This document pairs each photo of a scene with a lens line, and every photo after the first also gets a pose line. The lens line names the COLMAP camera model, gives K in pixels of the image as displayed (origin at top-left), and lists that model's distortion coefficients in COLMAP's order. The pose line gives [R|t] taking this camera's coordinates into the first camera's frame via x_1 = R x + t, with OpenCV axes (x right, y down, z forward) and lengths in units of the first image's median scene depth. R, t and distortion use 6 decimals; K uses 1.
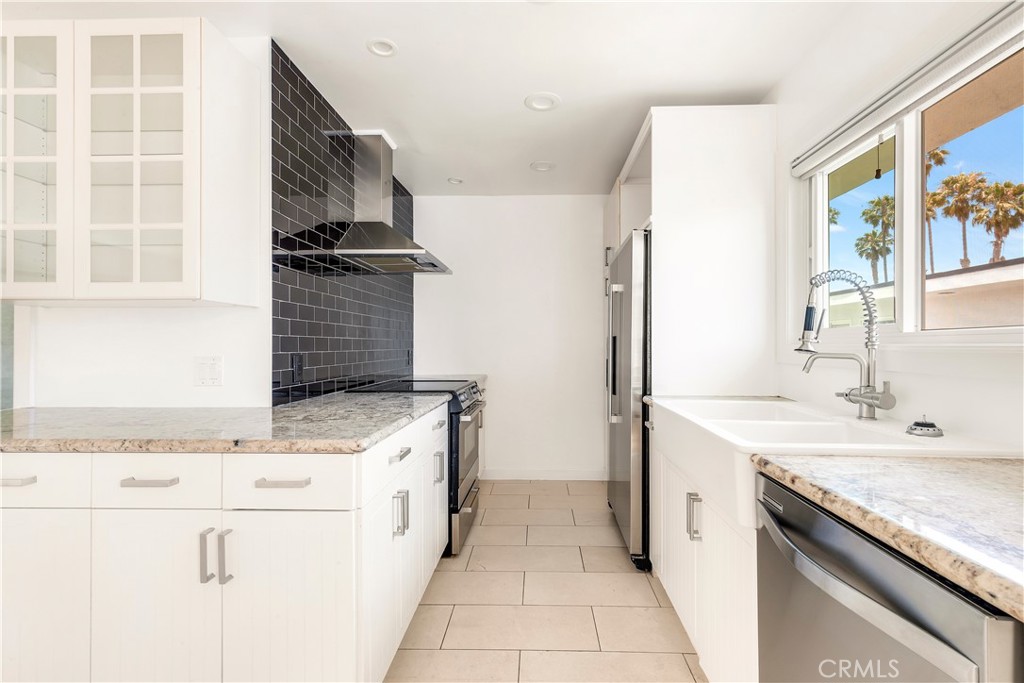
lens RADIAL K [[470.8, 0, 537.0], [0, 470.8, 342.1], [0, 0, 1]] dist [0.001978, 0.000479]
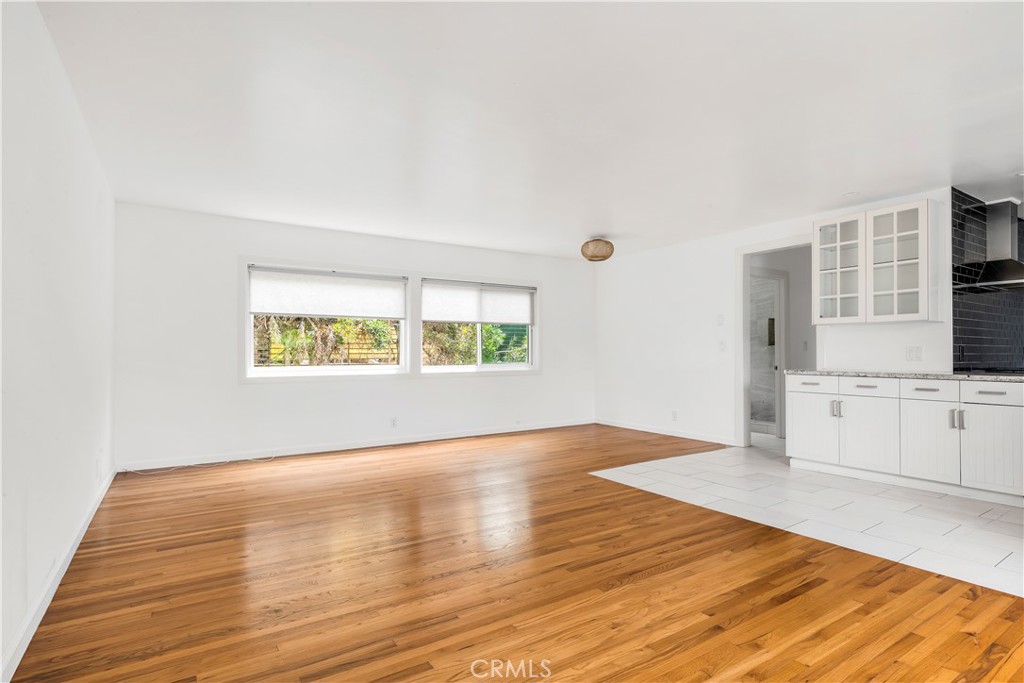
lens RADIAL K [[524.2, 0, 513.5], [0, 524.2, 350.4], [0, 0, 1]] dist [0.001406, 0.000311]
pose [[0.564818, 0.000158, -0.825216, 0.265853], [0.002318, 0.999996, 0.001778, 0.047794], [0.825212, -0.002917, 0.564815, -2.142881]]
